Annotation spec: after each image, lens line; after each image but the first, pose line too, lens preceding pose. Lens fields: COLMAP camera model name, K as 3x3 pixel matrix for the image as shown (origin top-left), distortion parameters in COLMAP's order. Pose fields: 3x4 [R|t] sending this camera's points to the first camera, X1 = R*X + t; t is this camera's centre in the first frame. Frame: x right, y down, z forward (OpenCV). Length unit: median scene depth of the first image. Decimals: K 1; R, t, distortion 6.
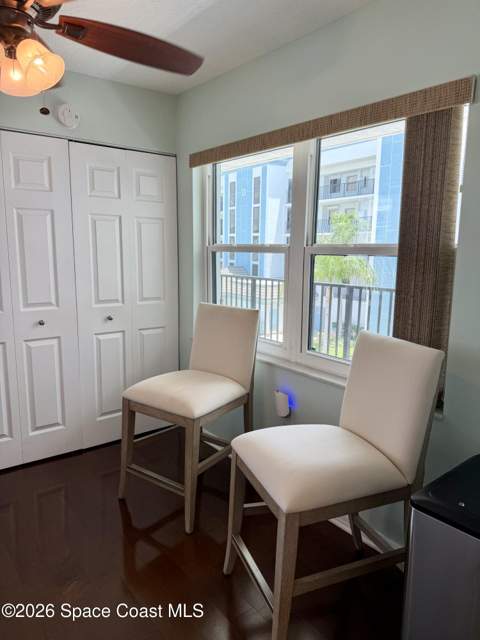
lens RADIAL K [[456.0, 0, 240.0], [0, 456.0, 320.0], [0, 0, 1]] dist [0.083222, -0.104350]
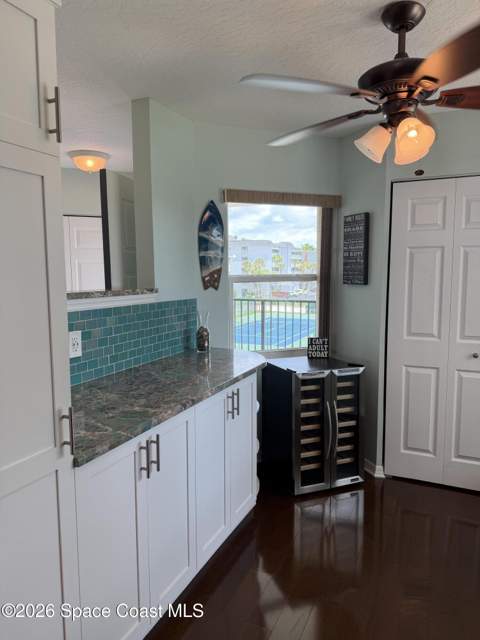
lens RADIAL K [[449.0, 0, 232.3], [0, 449.0, 322.1], [0, 0, 1]] dist [0.116192, -0.171563]
pose [[0.443002, 0.083526, -0.892621, 0.237327], [-0.130877, 0.991009, 0.027780, -0.026238], [0.886916, 0.104517, 0.449950, 0.062284]]
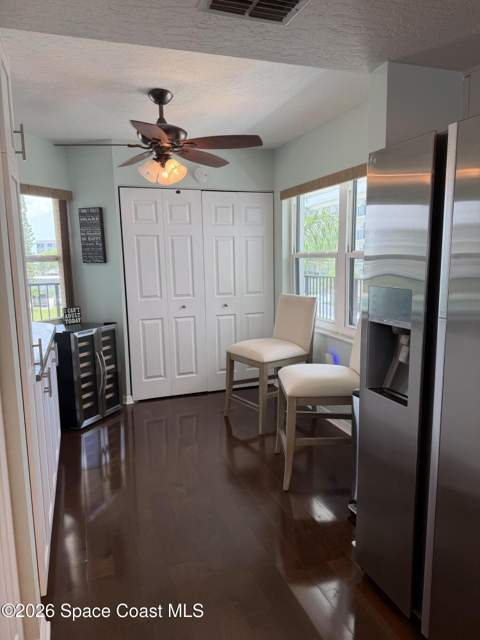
lens RADIAL K [[456.0, 0, 240.0], [0, 456.0, 320.0], [0, 0, 1]] dist [0.083222, -0.104350]
pose [[0.946743, 0.014876, -0.321647, 0.268872], [-0.019812, 0.999731, -0.012079, 0.069531], [0.321381, 0.017808, 0.946782, -0.440763]]
